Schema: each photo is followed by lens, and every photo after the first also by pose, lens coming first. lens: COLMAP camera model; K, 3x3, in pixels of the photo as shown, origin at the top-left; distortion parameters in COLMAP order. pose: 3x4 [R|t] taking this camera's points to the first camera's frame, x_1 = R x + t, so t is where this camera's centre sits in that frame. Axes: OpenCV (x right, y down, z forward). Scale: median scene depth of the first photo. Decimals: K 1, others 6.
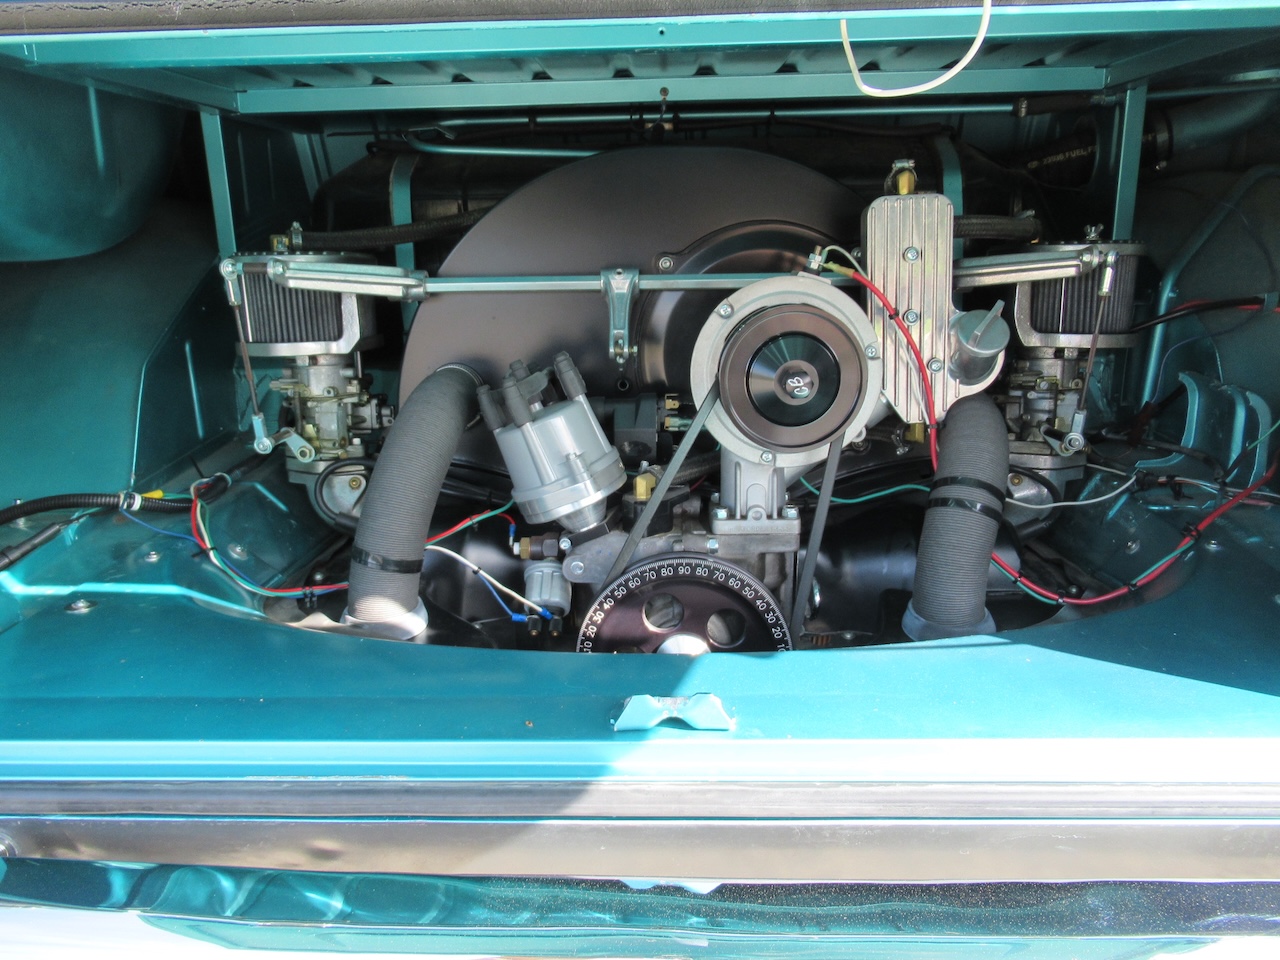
lens RADIAL K [[951.0, 0, 643.3], [0, 951.0, 481.7], [0, 0, 1]] dist [-0.013667, 0.006152]
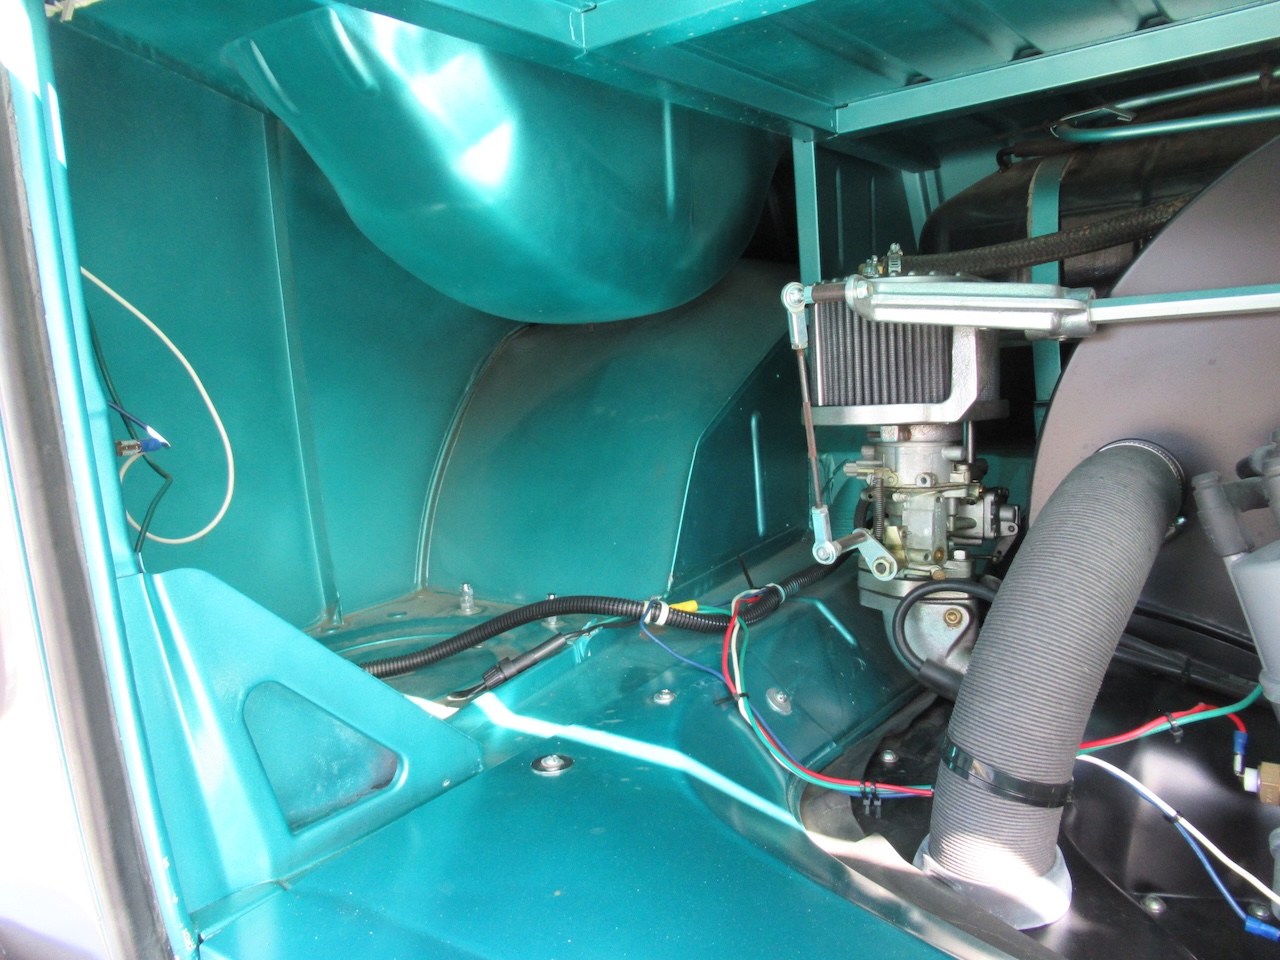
lens RADIAL K [[951.0, 0, 643.3], [0, 951.0, 481.7], [0, 0, 1]] dist [-0.013667, 0.006152]
pose [[0.820446, 0.031743, -0.570842, -0.115375], [-0.093688, 0.992425, -0.079467, -0.021916], [0.563995, 0.118679, 0.817205, 0.354191]]
